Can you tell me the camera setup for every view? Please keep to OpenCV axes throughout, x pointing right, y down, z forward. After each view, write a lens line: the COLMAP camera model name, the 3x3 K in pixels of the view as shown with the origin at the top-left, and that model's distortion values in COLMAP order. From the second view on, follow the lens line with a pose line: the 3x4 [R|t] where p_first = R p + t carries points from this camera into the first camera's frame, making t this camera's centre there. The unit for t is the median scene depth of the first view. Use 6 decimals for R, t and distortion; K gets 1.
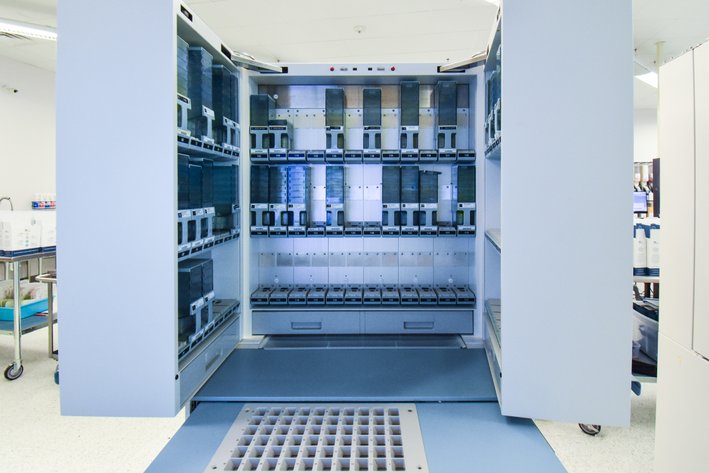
lens RADIAL K [[315.6, 0, 354.9], [0, 315.6, 197.1], [0, 0, 1]] dist [-0.002710, -0.002326]
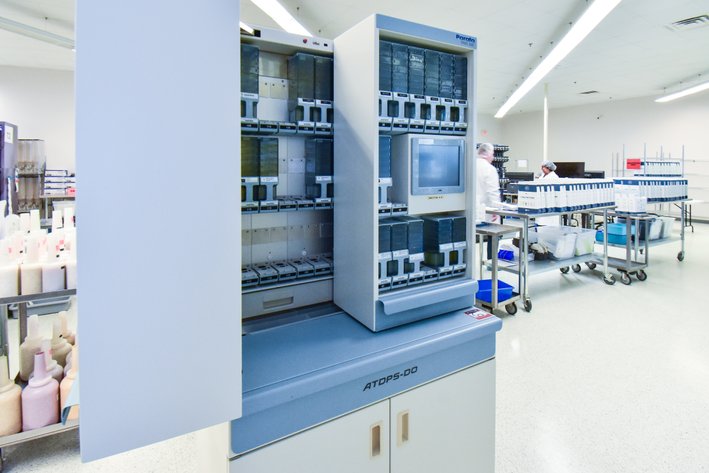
lens RADIAL K [[341.9, 0, 330.4], [0, 341.9, 178.0], [0, 0, 1]] dist [-0.006424, -0.002858]
pose [[0.885518, -0.013732, 0.464403, -0.494170], [0.003587, 0.999735, 0.022723, 0.000912], [-0.464592, -0.018456, 0.885333, 0.003471]]
